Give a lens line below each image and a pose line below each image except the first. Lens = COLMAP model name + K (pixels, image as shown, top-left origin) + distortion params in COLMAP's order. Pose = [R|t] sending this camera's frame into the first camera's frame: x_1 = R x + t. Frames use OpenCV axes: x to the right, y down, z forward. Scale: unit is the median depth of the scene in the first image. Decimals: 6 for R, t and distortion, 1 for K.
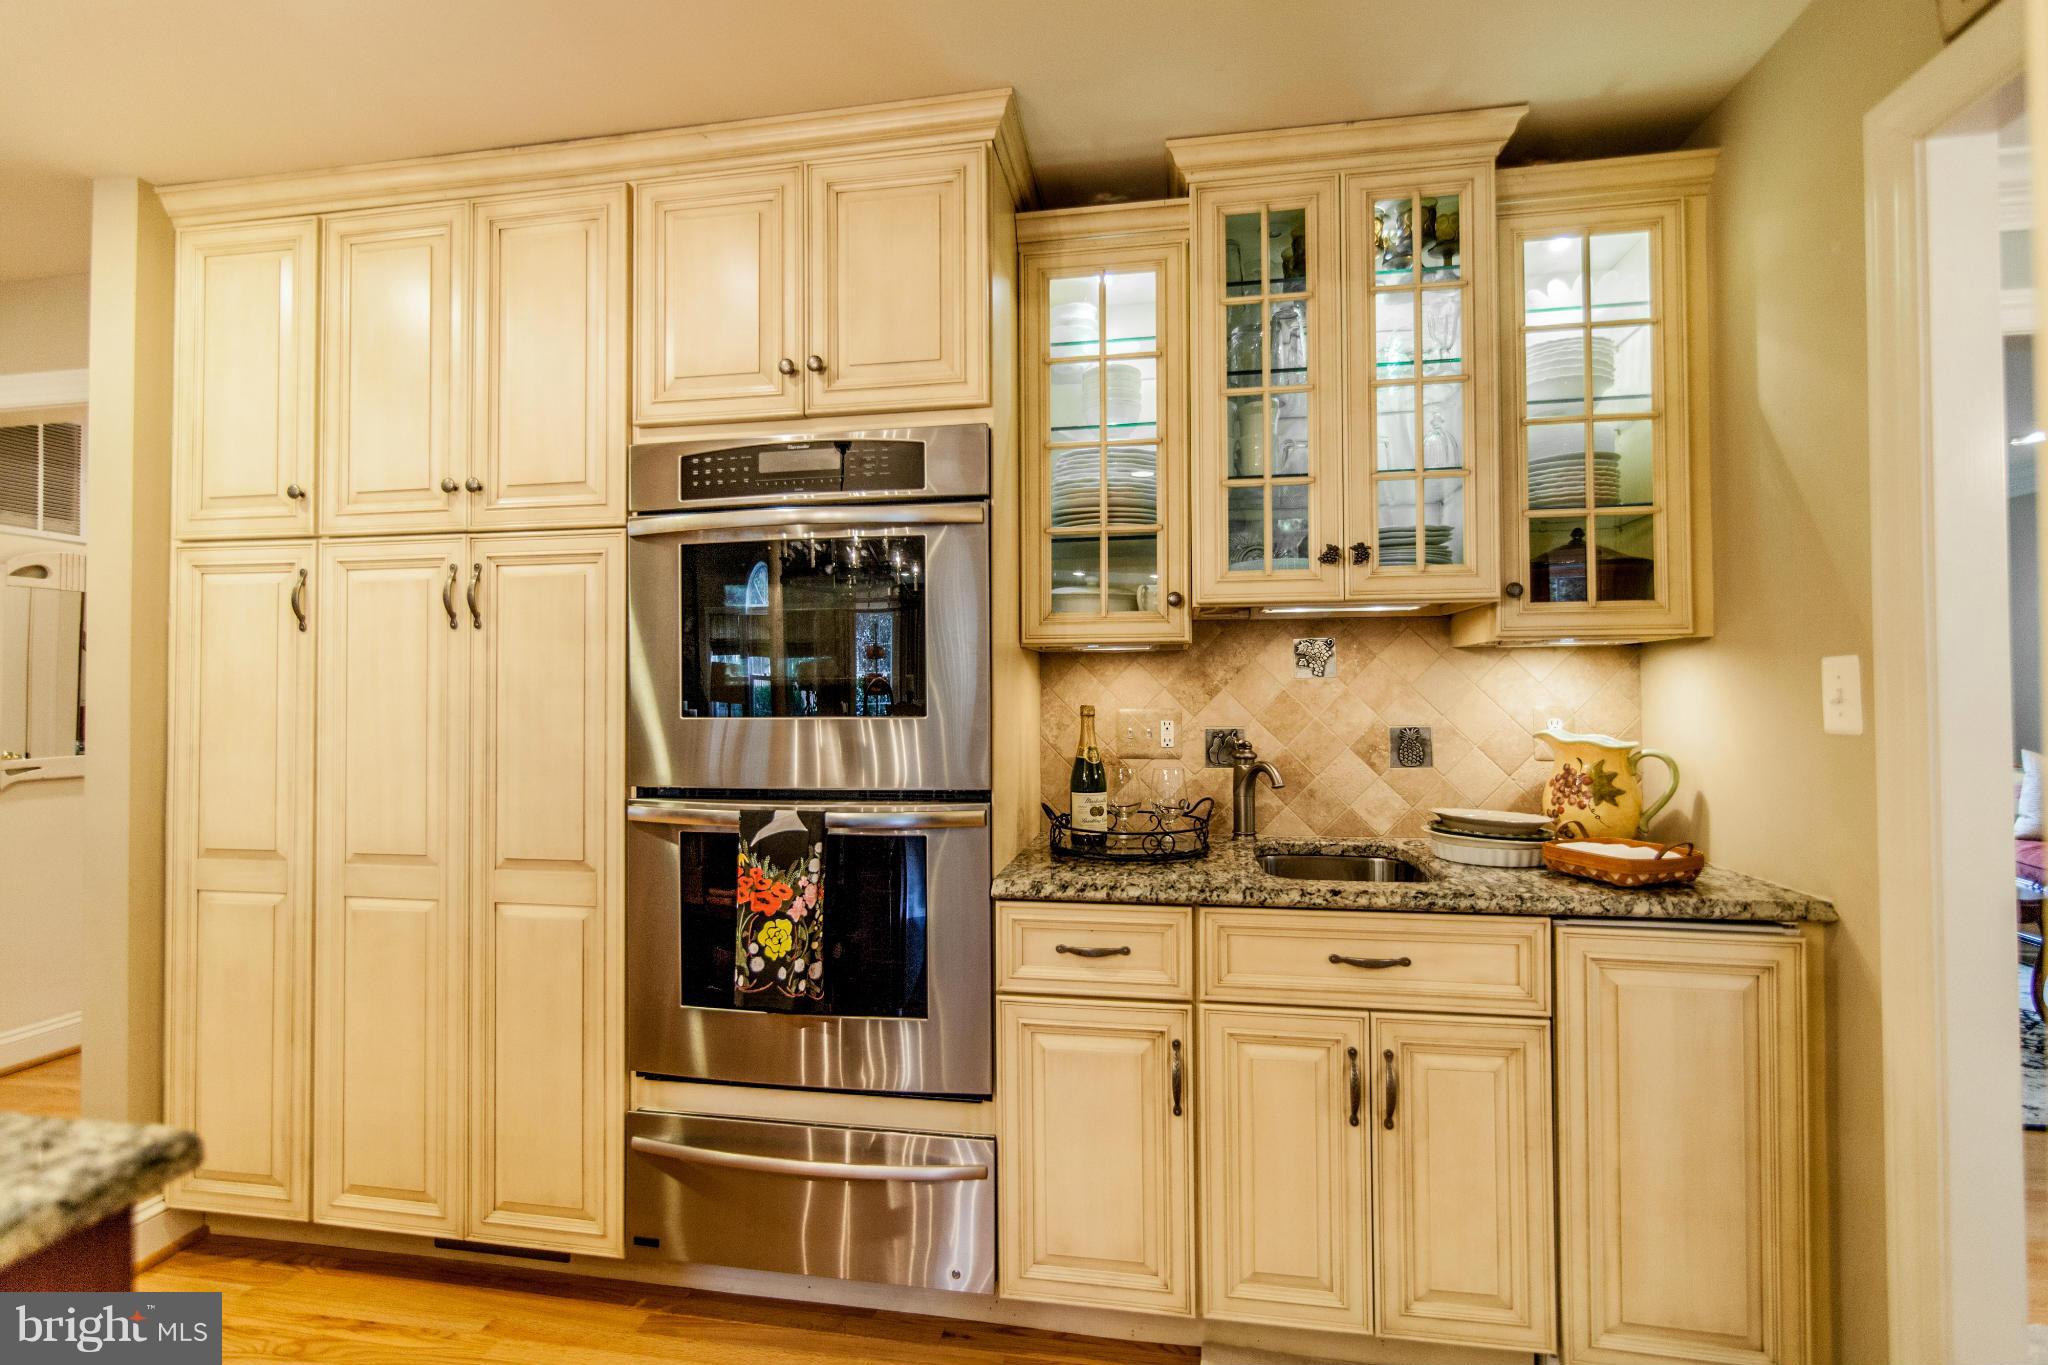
lens RADIAL K [[928.8, 0, 1017.2], [0, 928.8, 676.5], [0, 0, 1]] dist [0.000500, -0.000486]
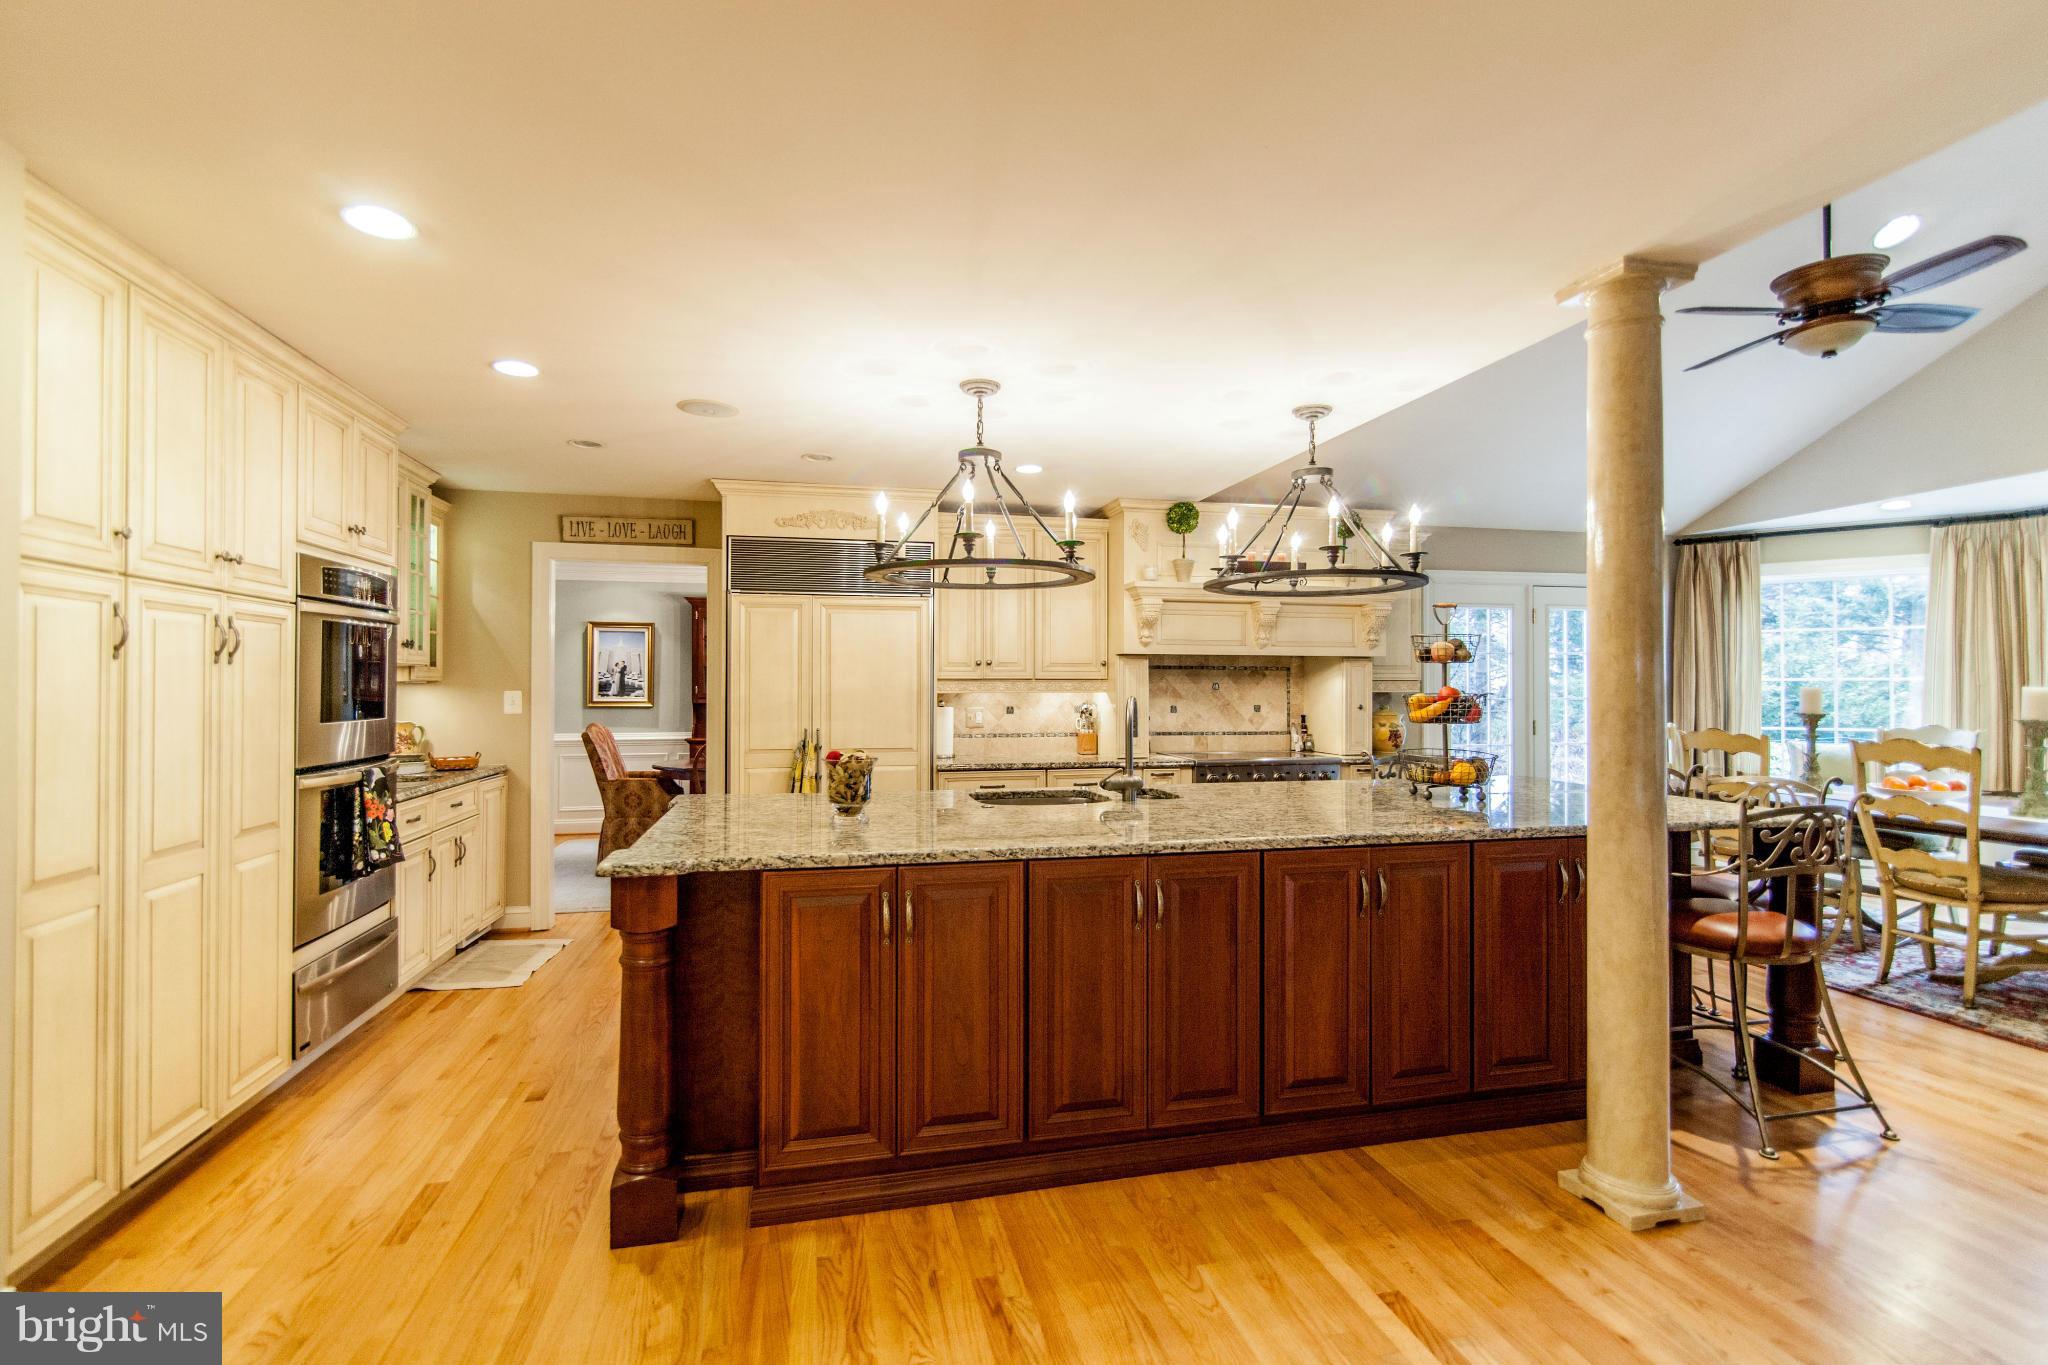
lens RADIAL K [[928.8, 0, 1017.0], [0, 928.8, 676.5], [0, 0, 1]] dist [0.000500, -0.000486]
pose [[-0.383408, 0.012608, 0.923493, -2.311029], [-0.018033, 0.999614, -0.021134, -0.026946], [-0.923403, -0.024756, -0.383032, 0.469310]]
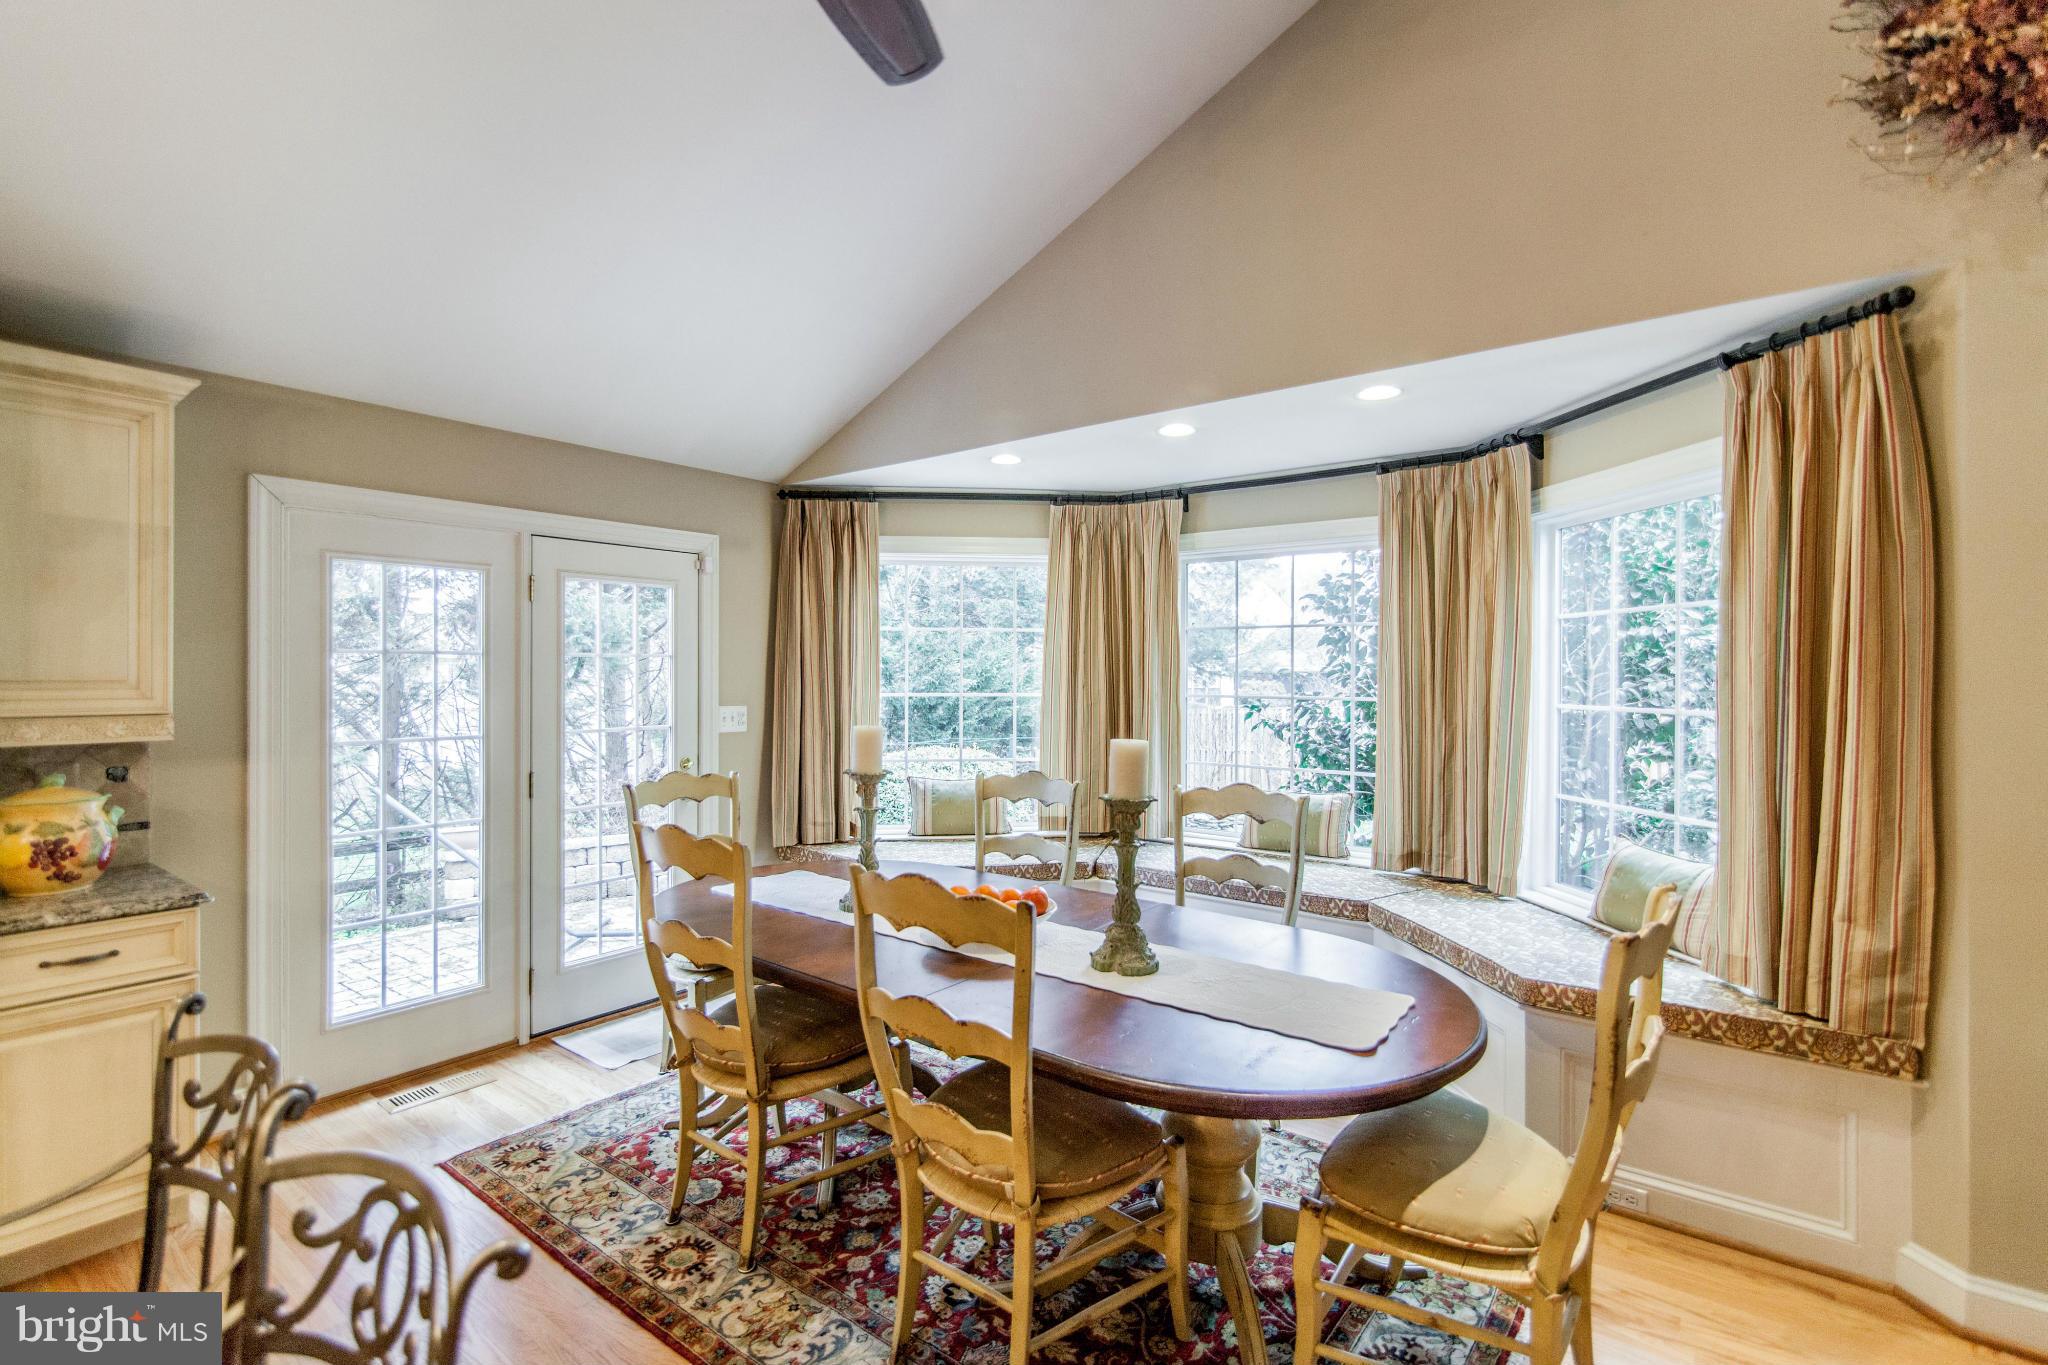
lens RADIAL K [[928.8, 0, 1021.8], [0, 928.8, 681.1], [0, 0, 1]] dist [0.000500, -0.000486]
pose [[-0.885959, -0.003716, 0.463748, -1.691748], [-0.010992, 0.999855, -0.012989, -0.147517], [-0.463633, -0.016605, -0.885872, -1.339012]]
